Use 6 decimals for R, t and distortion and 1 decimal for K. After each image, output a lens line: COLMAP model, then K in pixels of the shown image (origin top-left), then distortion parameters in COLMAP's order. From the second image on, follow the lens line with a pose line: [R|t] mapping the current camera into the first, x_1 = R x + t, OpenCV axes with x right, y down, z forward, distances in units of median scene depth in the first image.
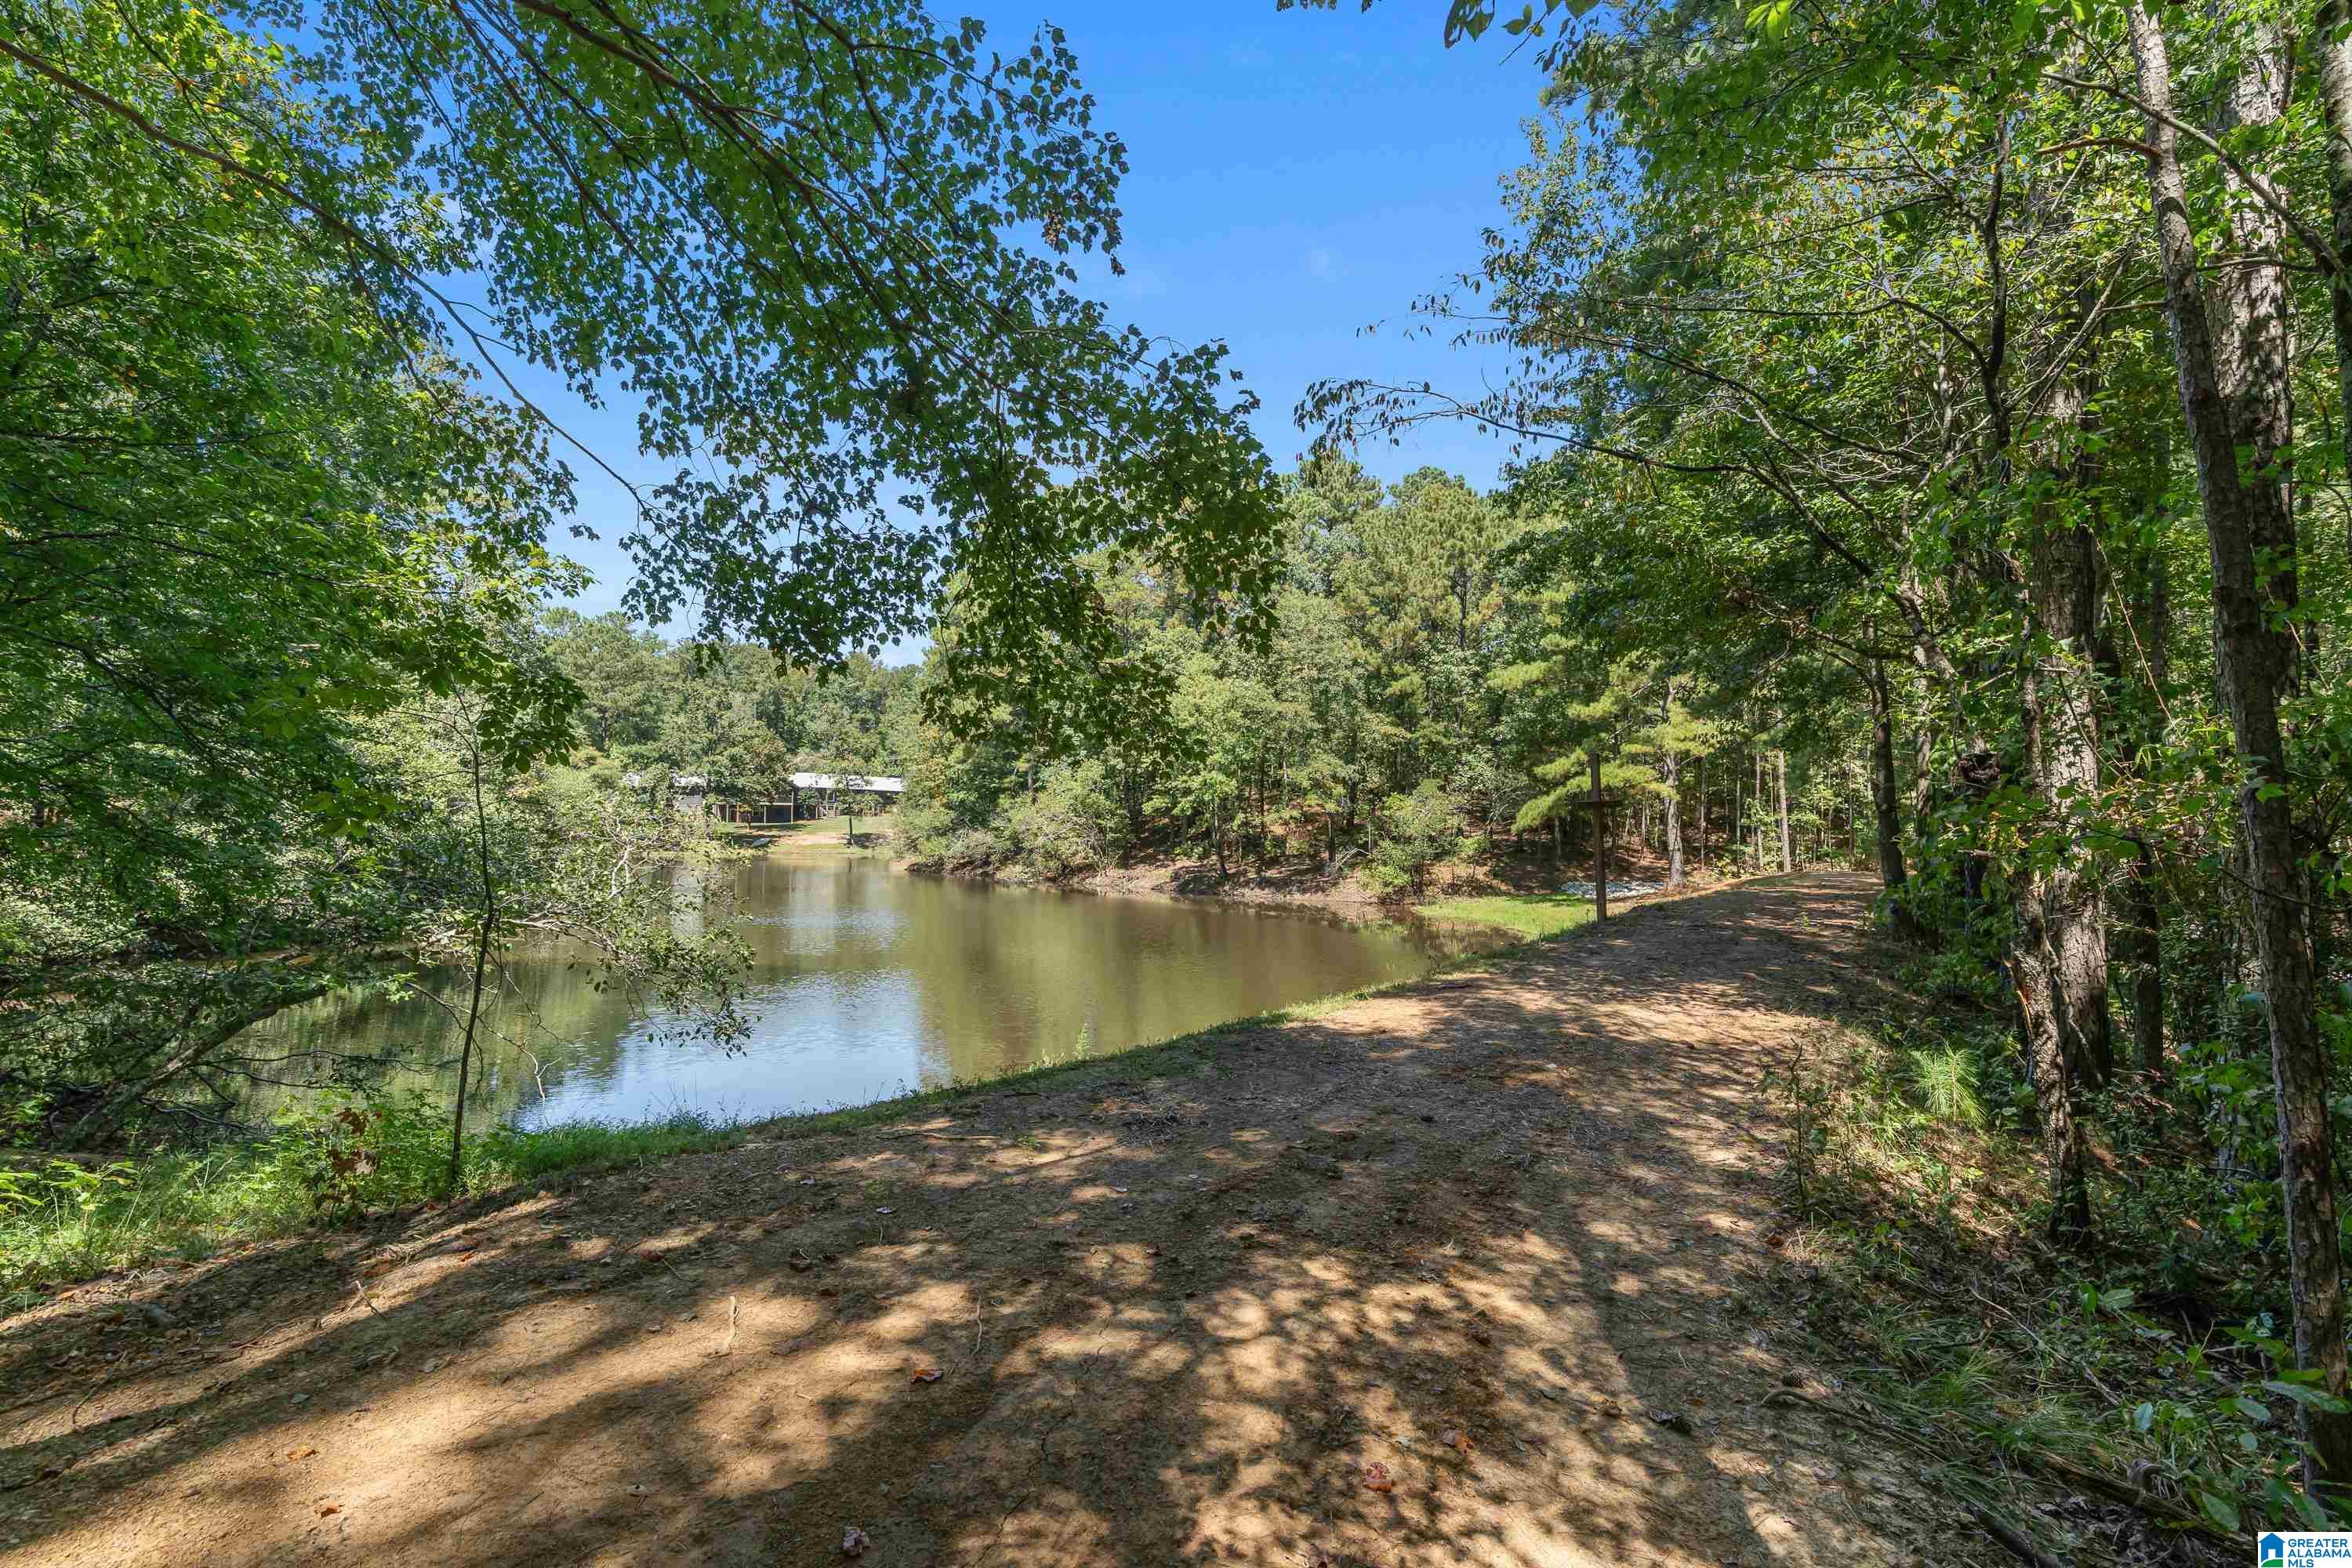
lens RADIAL K [[1095.9, 0, 1177.4], [0, 1095.9, 787.2], [0, 0, 1]] dist [-0.005954, -0.000065]
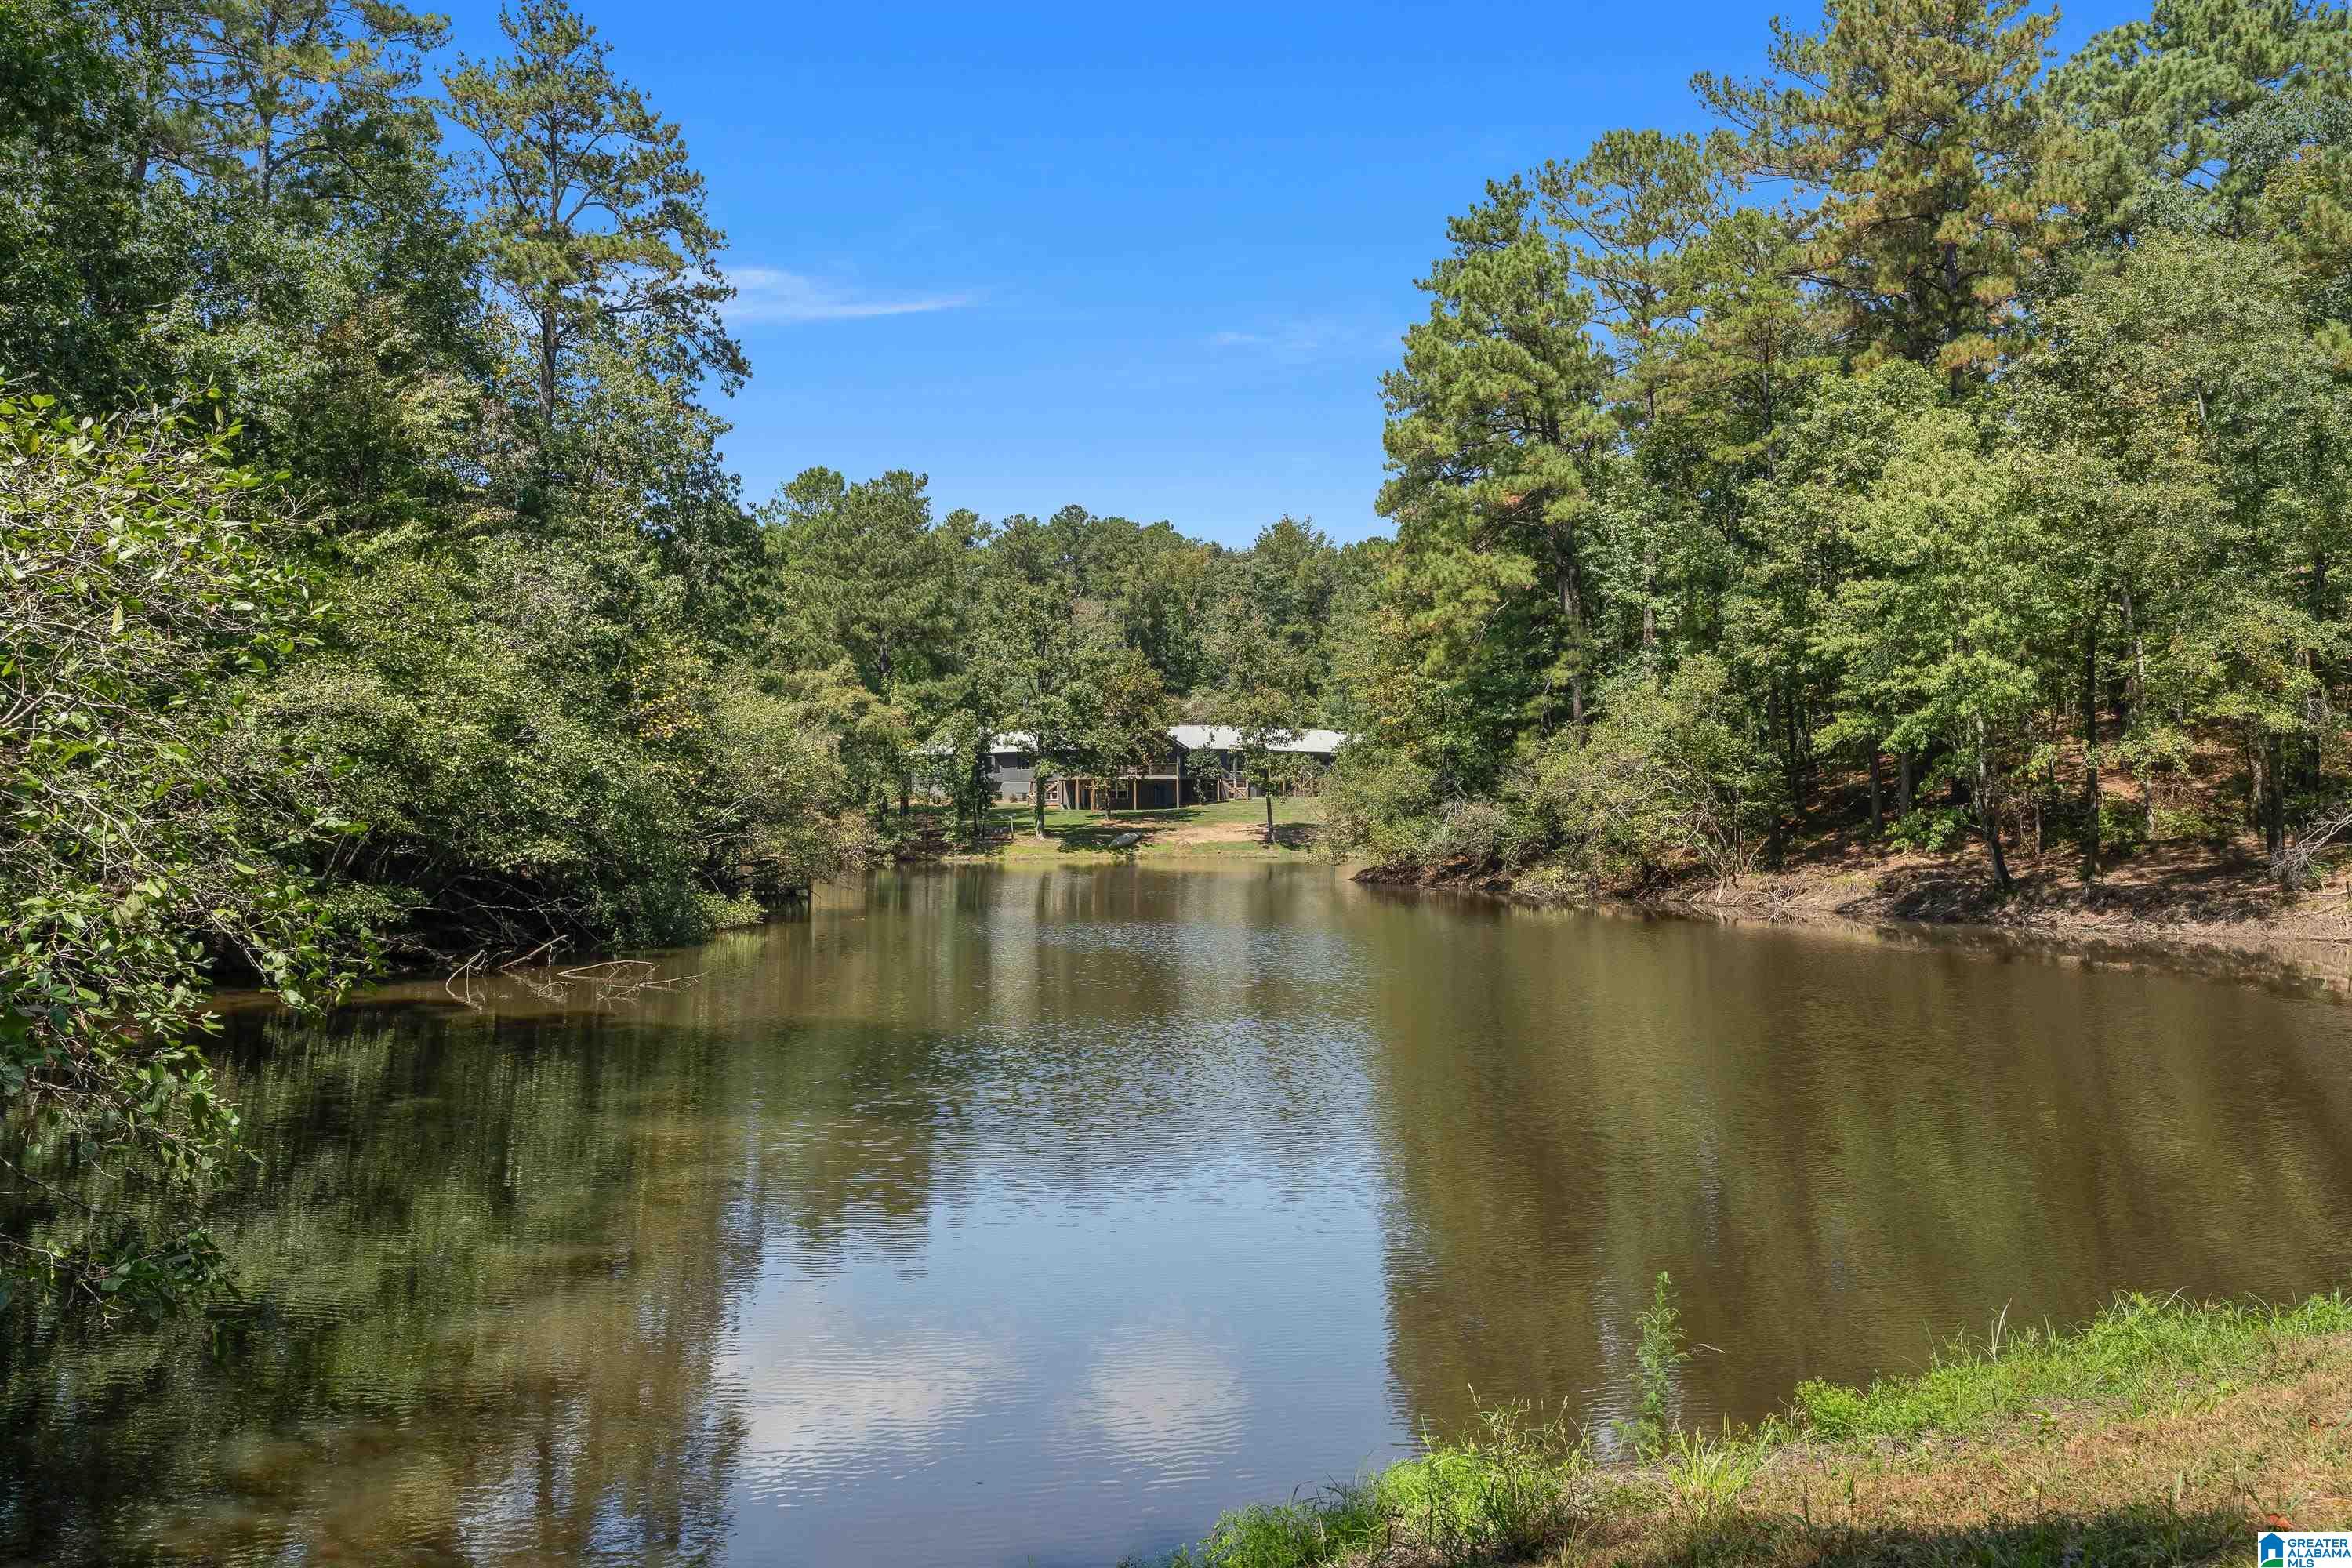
lens RADIAL K [[1800.2, 0, 1171.4], [0, 1800.2, 779.4], [0, 0, 1]] dist [0.012919, 0.005603]
pose [[0.933282, -0.021904, -0.358475, -0.009685], [0.023796, 0.999716, 0.000867, 0.024489], [0.358355, -0.009339, 0.933539, 0.143107]]
